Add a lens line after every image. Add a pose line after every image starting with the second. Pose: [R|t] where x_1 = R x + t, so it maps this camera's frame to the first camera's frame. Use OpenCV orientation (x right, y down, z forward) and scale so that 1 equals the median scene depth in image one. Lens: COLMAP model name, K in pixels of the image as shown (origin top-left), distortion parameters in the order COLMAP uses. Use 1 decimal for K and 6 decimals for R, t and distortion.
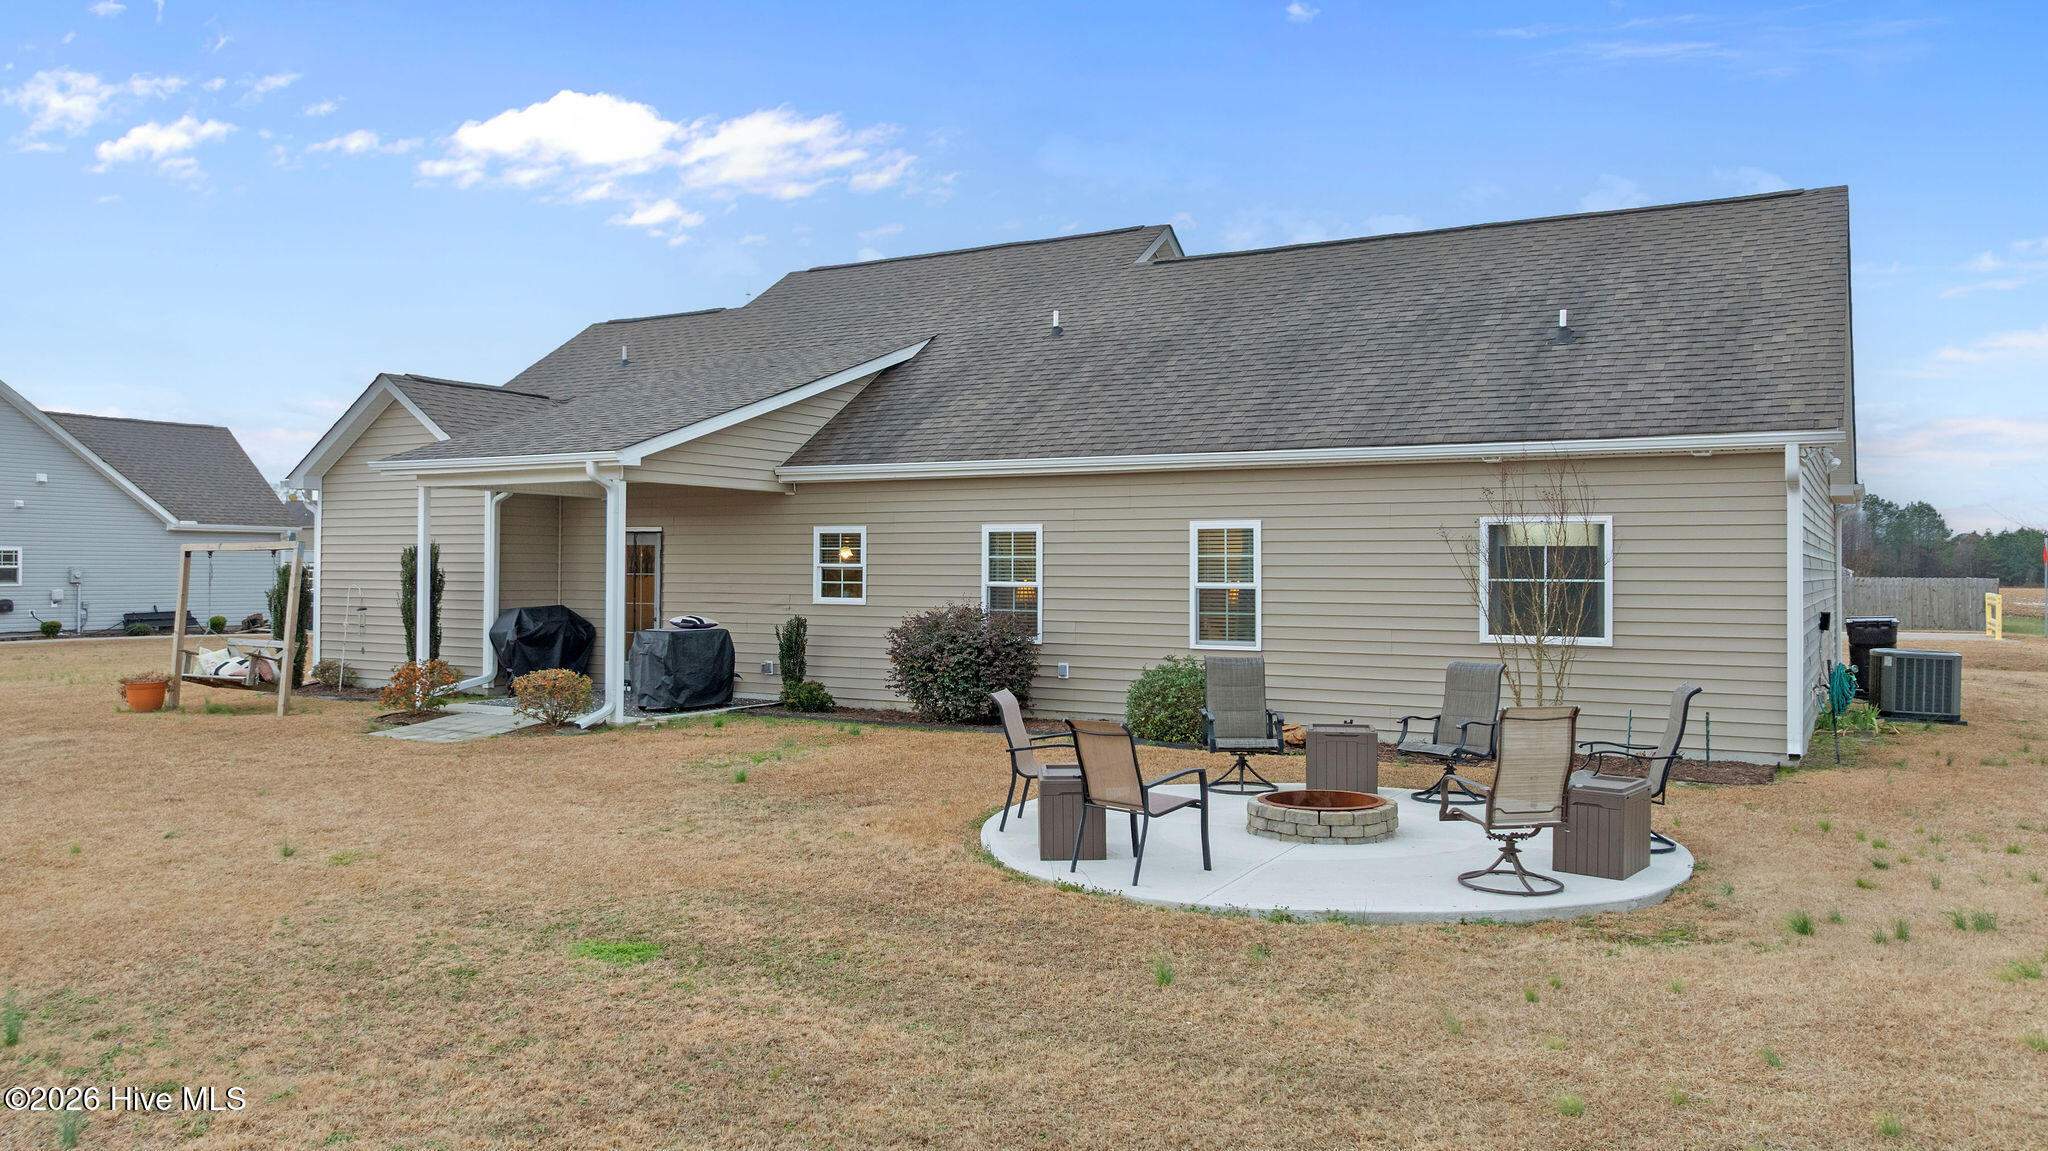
lens RADIAL K [[1442.0, 0, 1024.0], [0, 1442.0, 575.5], [0, 0, 1]] dist [-0.017752, 0.000240]
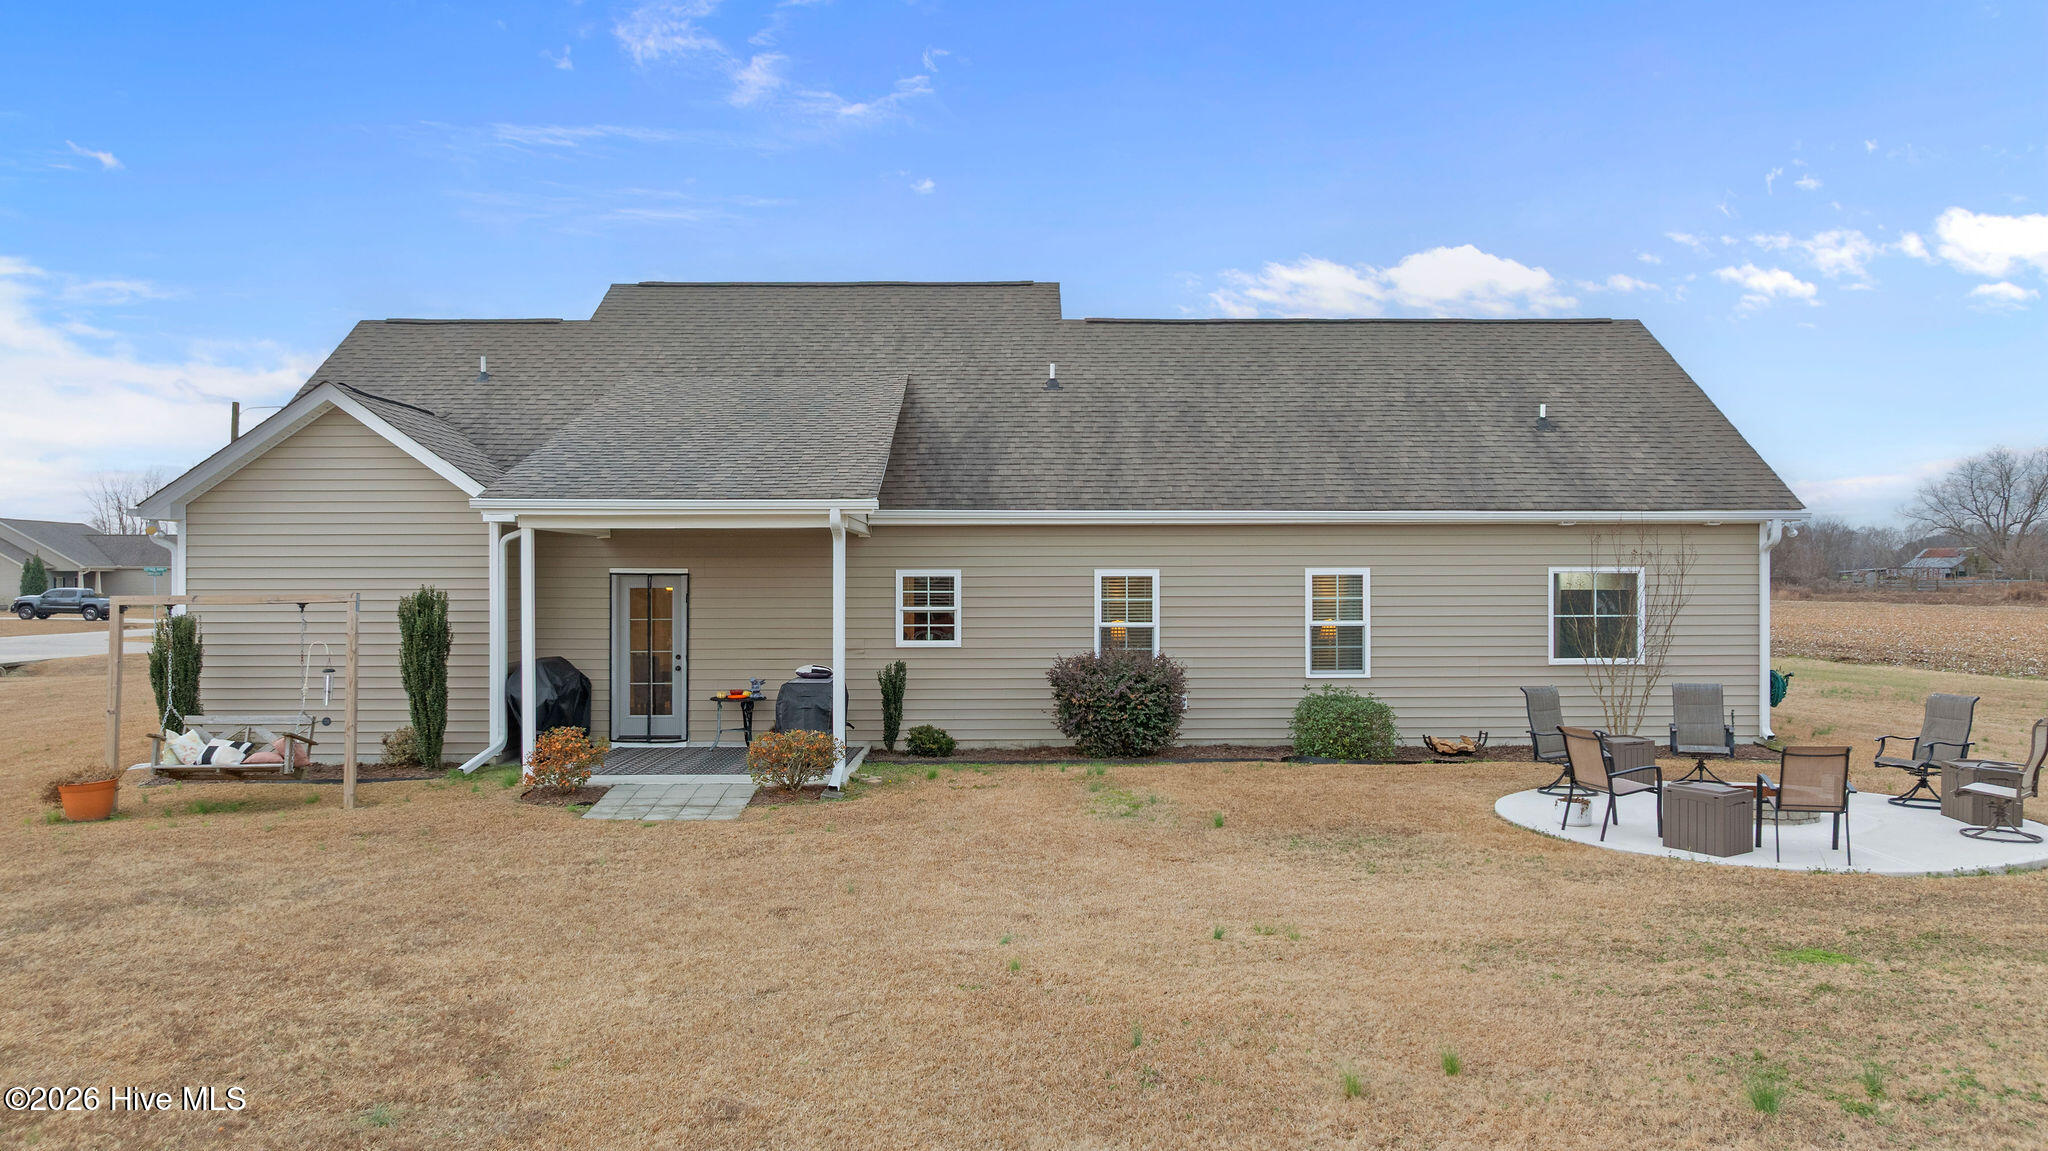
lens RADIAL K [[1469.0, 0, 1024.0], [0, 1469.0, 575.5], [0, 0, 1]] dist [0.005704, 0.003186]
pose [[0.863429, -0.006945, 0.504423, -0.639486], [0.009955, 0.999945, -0.003273, -0.028435], [-0.504373, 0.007847, 0.863450, 0.085062]]
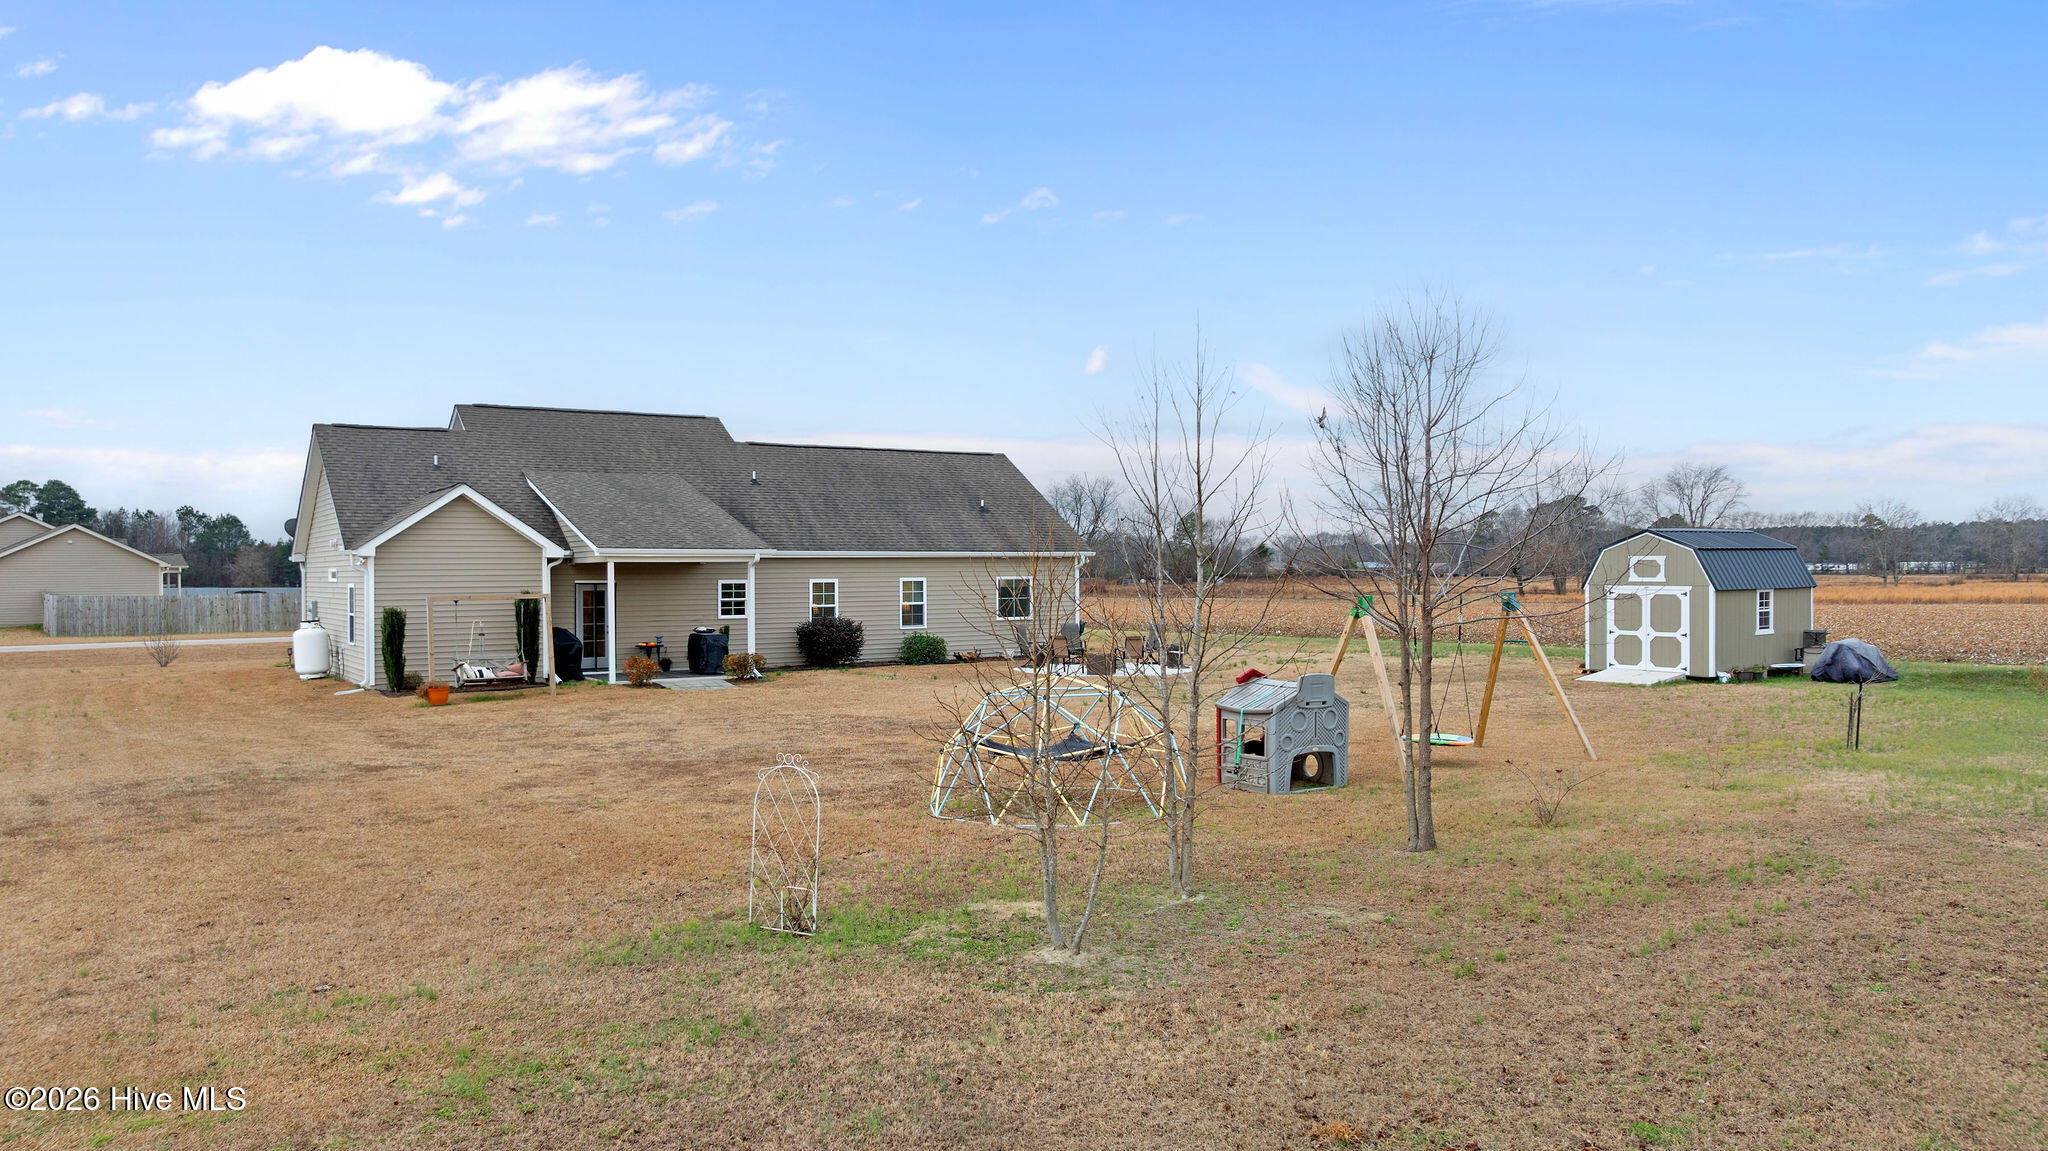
lens RADIAL K [[1503.4, 0, 1024.0], [0, 1503.4, 575.5], [0, 0, 1]] dist [-0.020697, -0.009922]
pose [[0.459416, -0.010972, 0.888154, -1.975530], [0.015762, 0.999867, 0.004199, -0.046698], [-0.888081, 0.012070, 0.459528, -0.364746]]
